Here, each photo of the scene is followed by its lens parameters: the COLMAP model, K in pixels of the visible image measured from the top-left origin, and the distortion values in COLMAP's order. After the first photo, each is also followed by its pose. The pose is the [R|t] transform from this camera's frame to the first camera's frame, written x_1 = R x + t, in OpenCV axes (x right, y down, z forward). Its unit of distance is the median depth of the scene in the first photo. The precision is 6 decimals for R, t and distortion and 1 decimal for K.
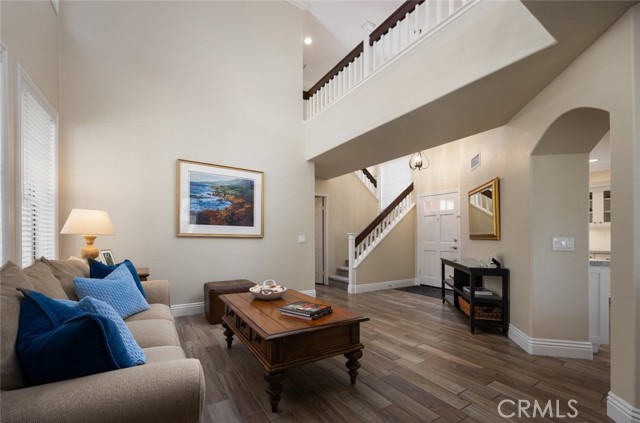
lens RADIAL K [[270.1, 0, 319.8], [0, 270.1, 236.3], [0, 0, 1]] dist [-0.000005, -0.000014]
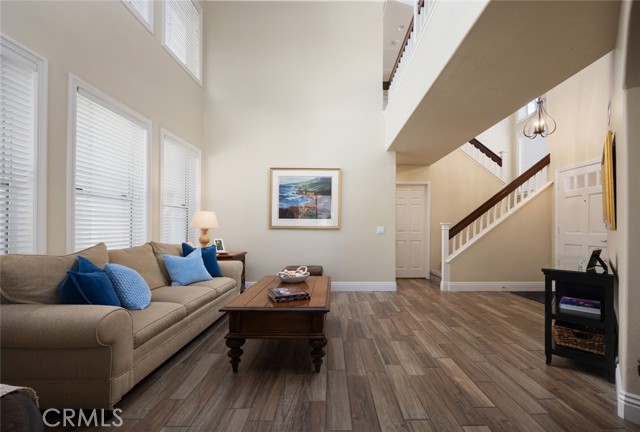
lens RADIAL K [[261.5, 0, 332.4], [0, 261.5, 226.9], [0, 0, 1]] dist [-0.002693, -0.000326]
pose [[0.842714, -0.011632, -0.538236, 0.357073], [0.009662, 0.999932, -0.006483, 0.004038], [0.538274, 0.000263, 0.842770, 0.102260]]
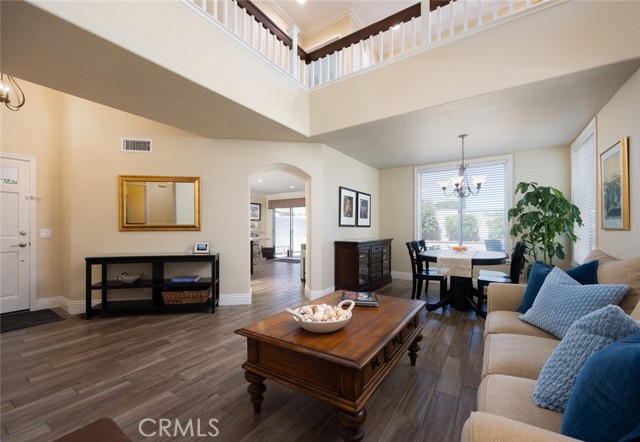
lens RADIAL K [[268.8, 0, 311.0], [0, 268.8, 228.0], [0, 0, 1]] dist [-0.000280, 0.000007]
pose [[-0.393299, -0.003139, 0.919405, -0.487512], [-0.002648, 0.999994, 0.002281, -0.000561], [-0.919407, -0.001538, -0.393305, 0.827264]]
